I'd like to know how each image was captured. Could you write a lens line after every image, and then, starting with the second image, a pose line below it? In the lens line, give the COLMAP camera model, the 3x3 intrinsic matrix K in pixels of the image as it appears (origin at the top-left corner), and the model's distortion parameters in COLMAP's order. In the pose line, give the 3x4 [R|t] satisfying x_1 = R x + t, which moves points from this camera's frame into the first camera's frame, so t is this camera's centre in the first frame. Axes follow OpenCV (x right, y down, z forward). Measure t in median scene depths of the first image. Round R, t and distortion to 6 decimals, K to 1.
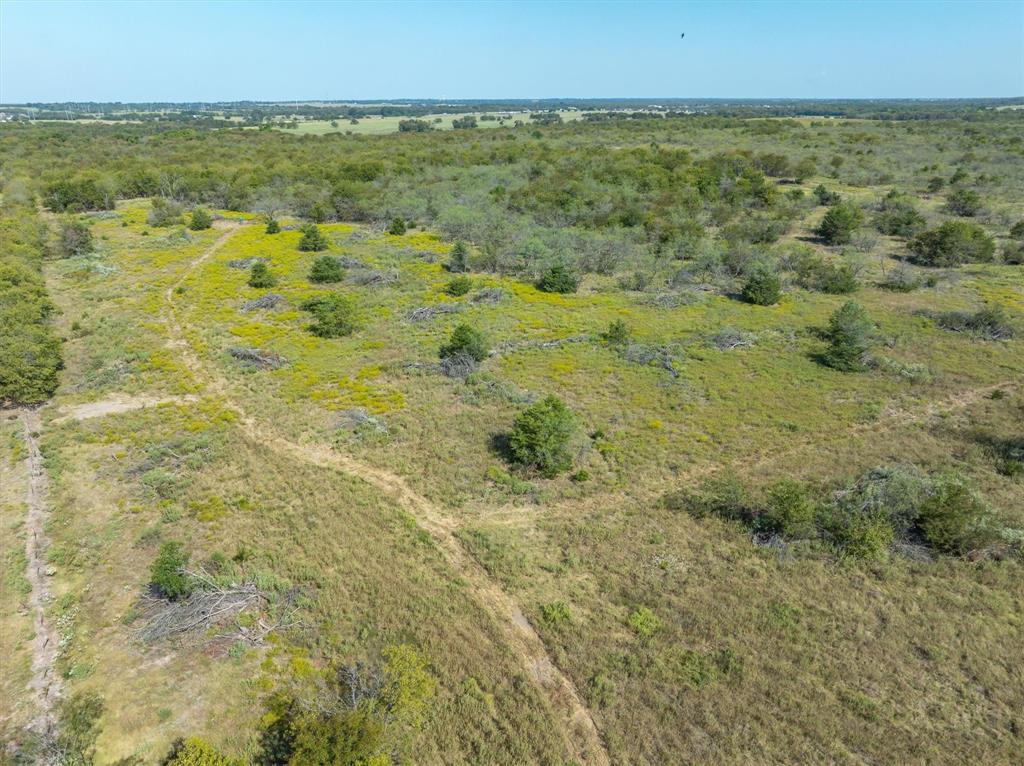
lens RADIAL K [[704.3, 0, 512.0], [0, 704.3, 383.0], [0, 0, 1]] dist [-0.048335, 0.053758]
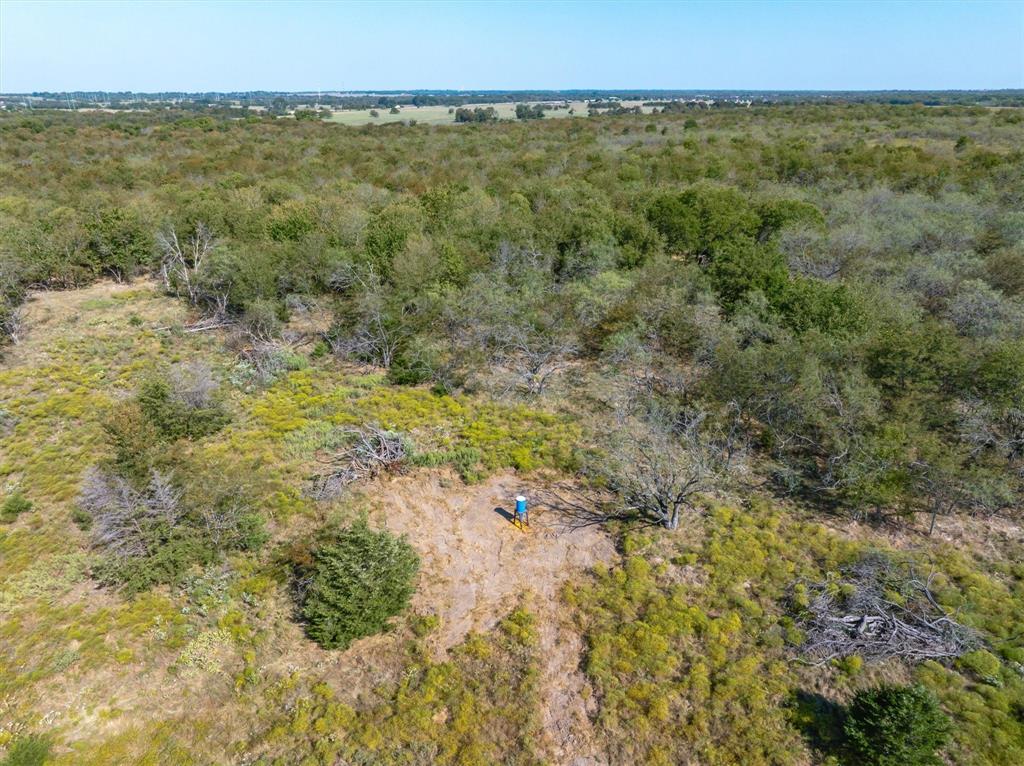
lens RADIAL K [[704.3, 0, 512.0], [0, 704.3, 383.0], [0, 0, 1]] dist [-0.048335, 0.053758]
pose [[0.999884, 0.007603, -0.013186, -0.444331], [-0.007481, 0.999929, 0.009297, -0.312634], [0.013256, -0.009197, 0.999870, 0.900443]]
